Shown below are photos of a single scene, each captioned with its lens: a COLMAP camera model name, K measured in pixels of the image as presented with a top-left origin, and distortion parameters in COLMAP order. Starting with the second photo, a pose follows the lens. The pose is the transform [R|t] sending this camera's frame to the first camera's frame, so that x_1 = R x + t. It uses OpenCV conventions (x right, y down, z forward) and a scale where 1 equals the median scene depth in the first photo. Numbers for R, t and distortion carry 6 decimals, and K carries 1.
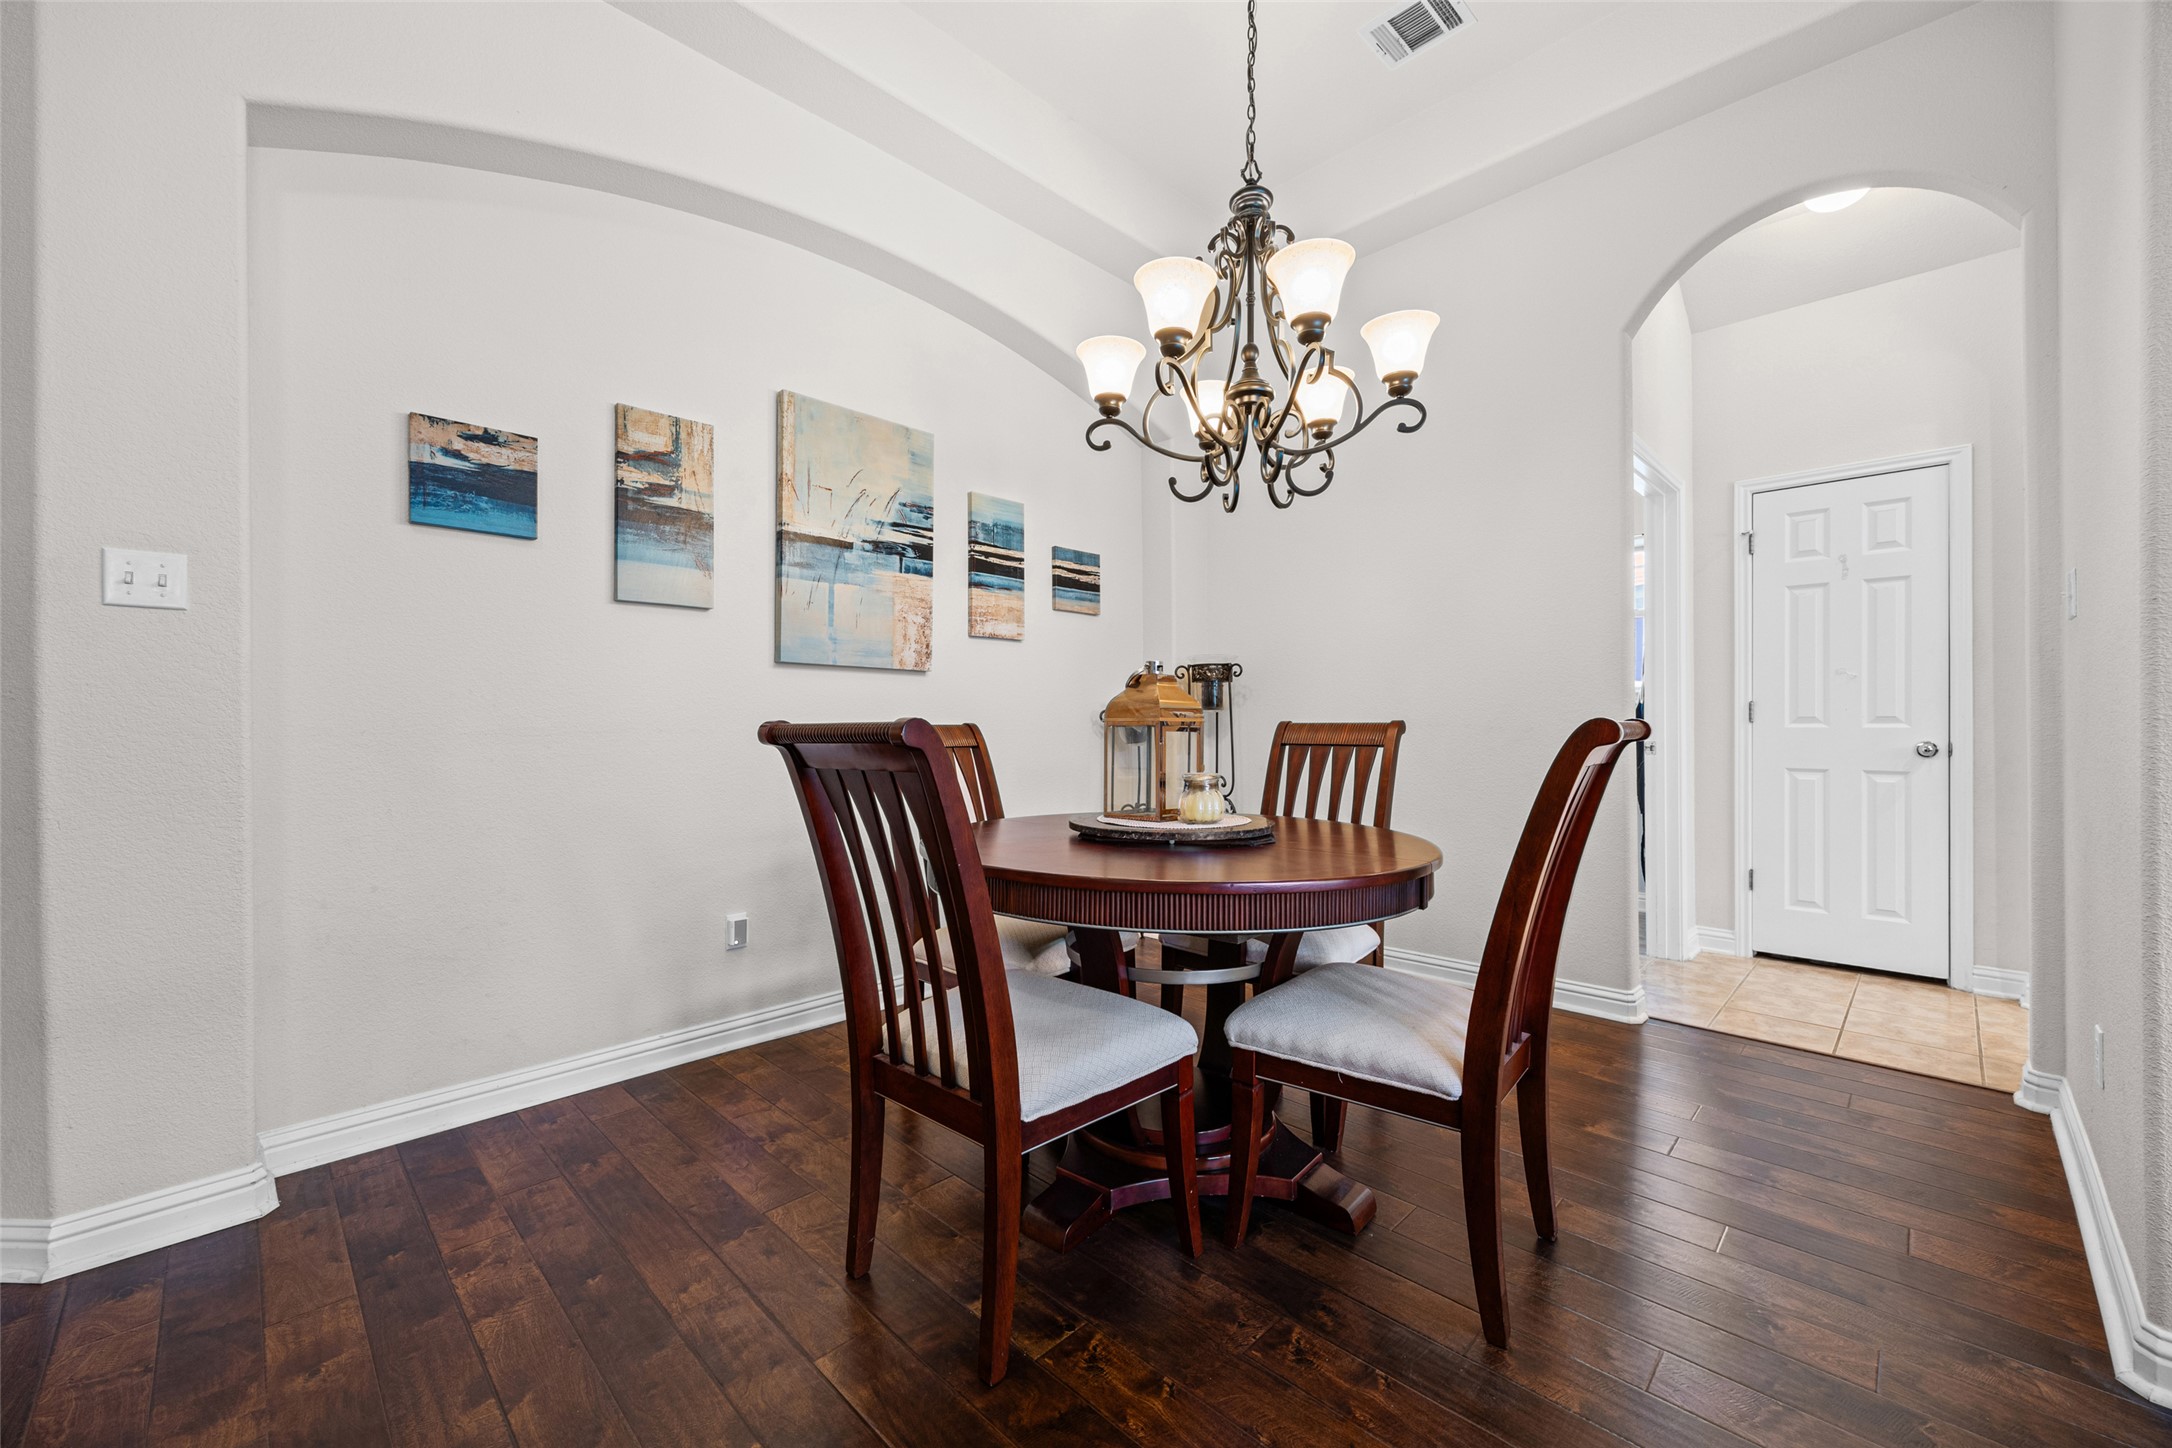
lens RADIAL K [[850.6, 0, 1086.0], [0, 850.6, 724.0], [0, 0, 1]] dist [0.000720, -0.000038]
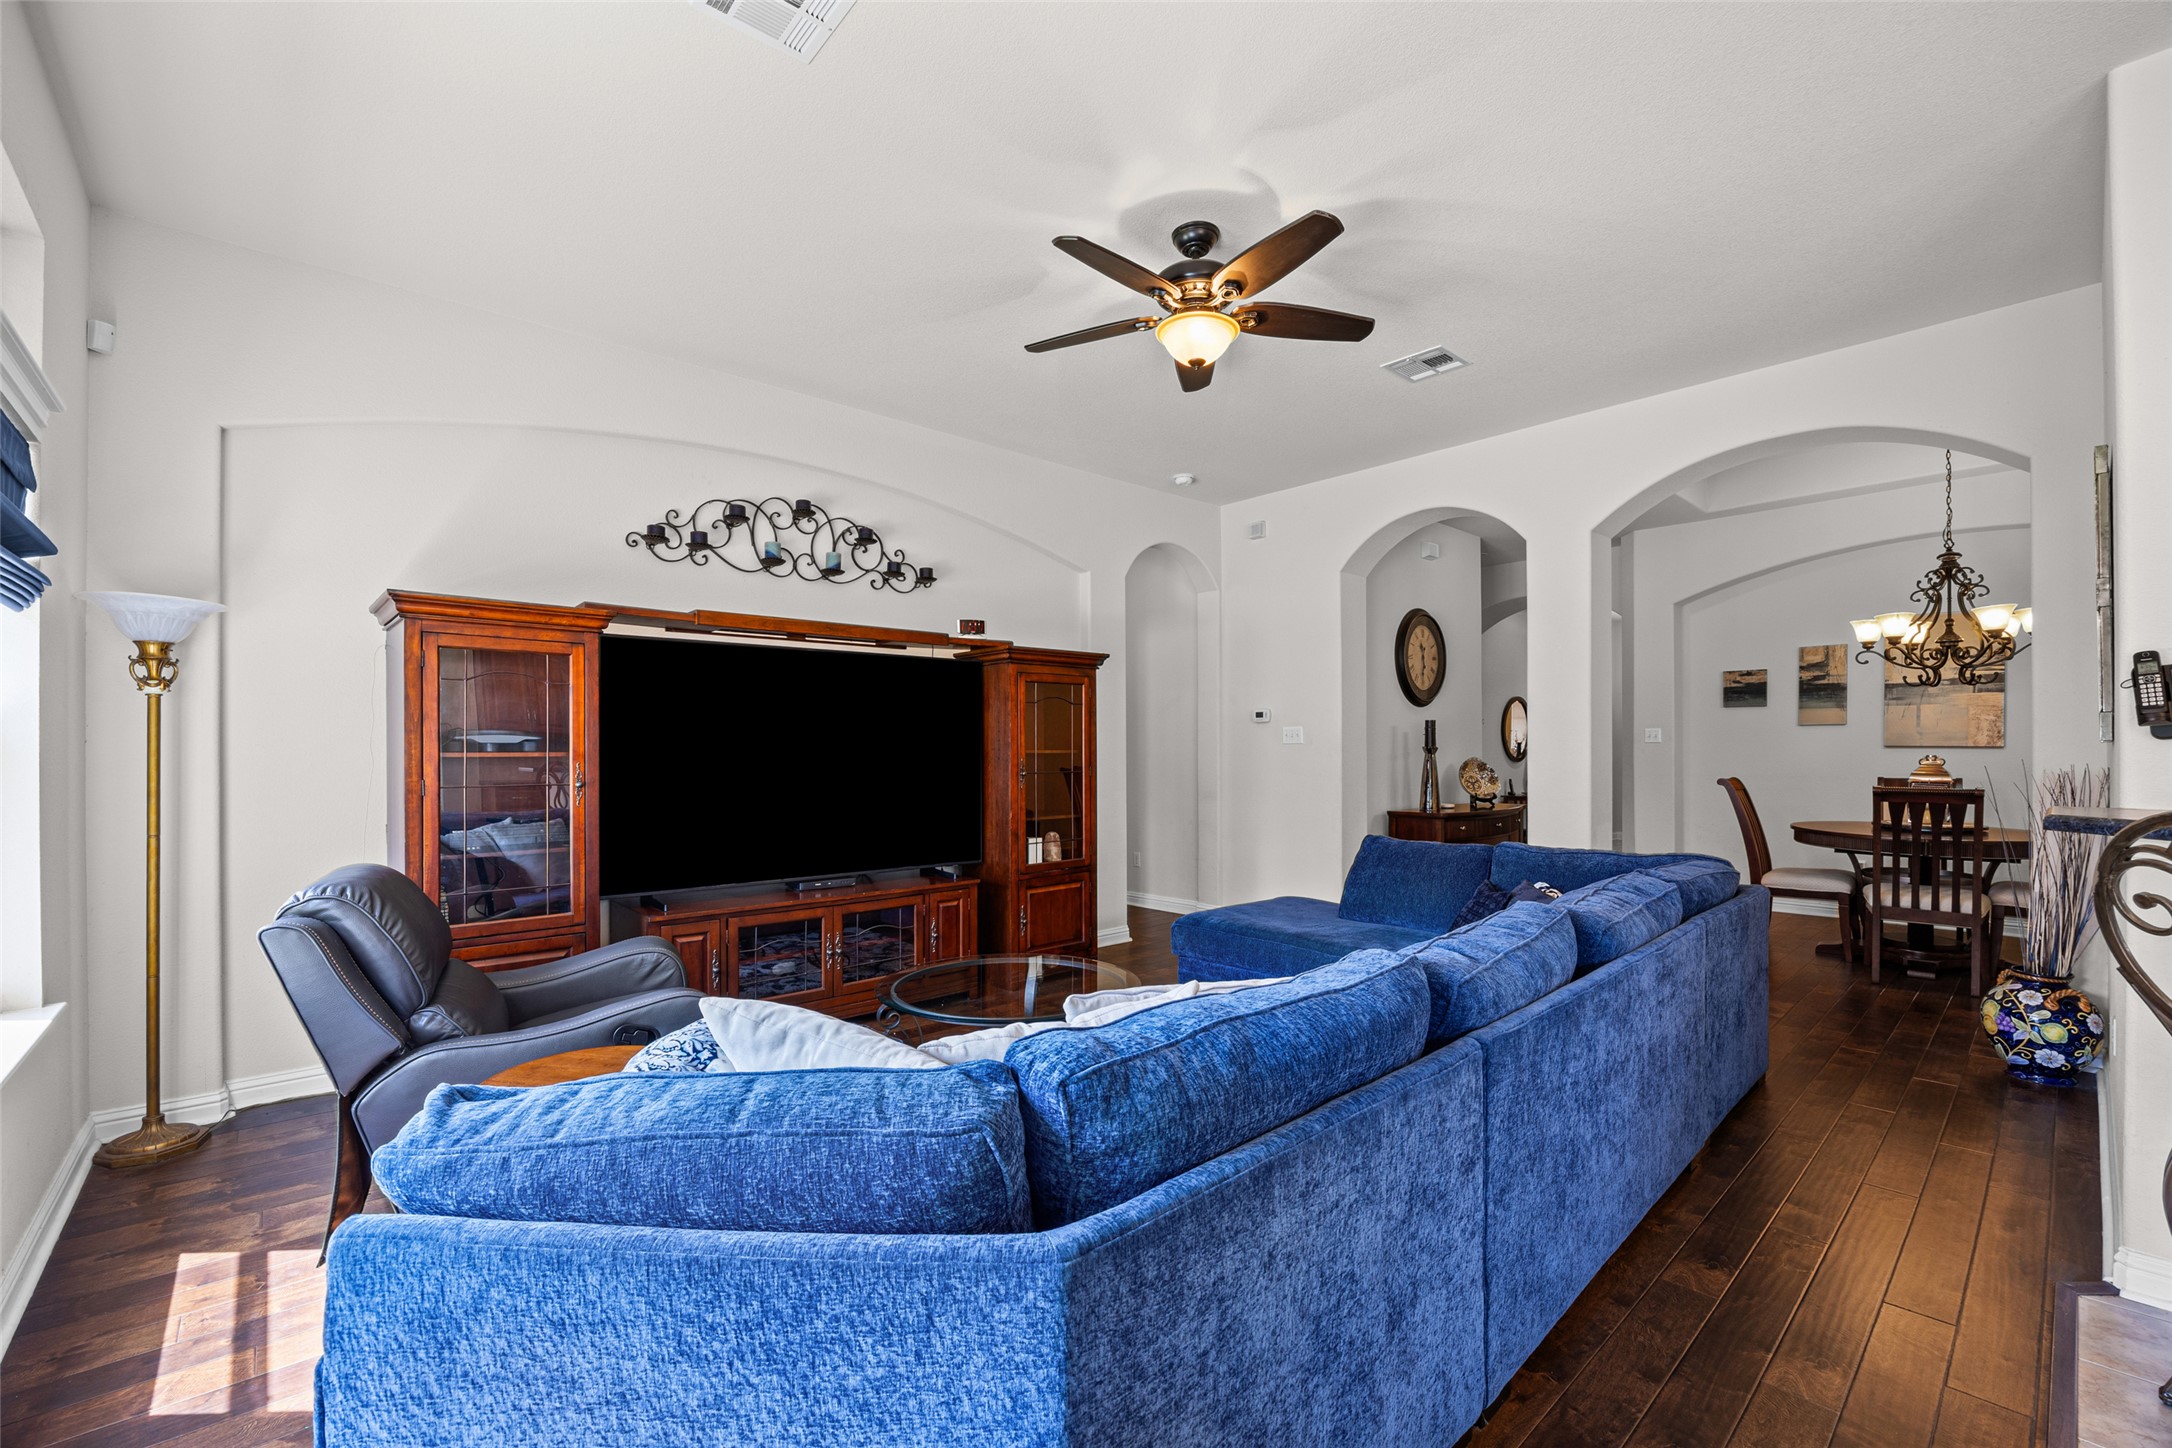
lens RADIAL K [[905.7, 0, 1092.4], [0, 905.7, 748.1], [0, 0, 1]] dist [-0.001237, -0.000069]
pose [[-0.045575, 0.003316, -0.998955, 2.233766], [0.003736, 0.999988, 0.003149, -0.091623], [0.998954, -0.003589, -0.045587, -0.984049]]
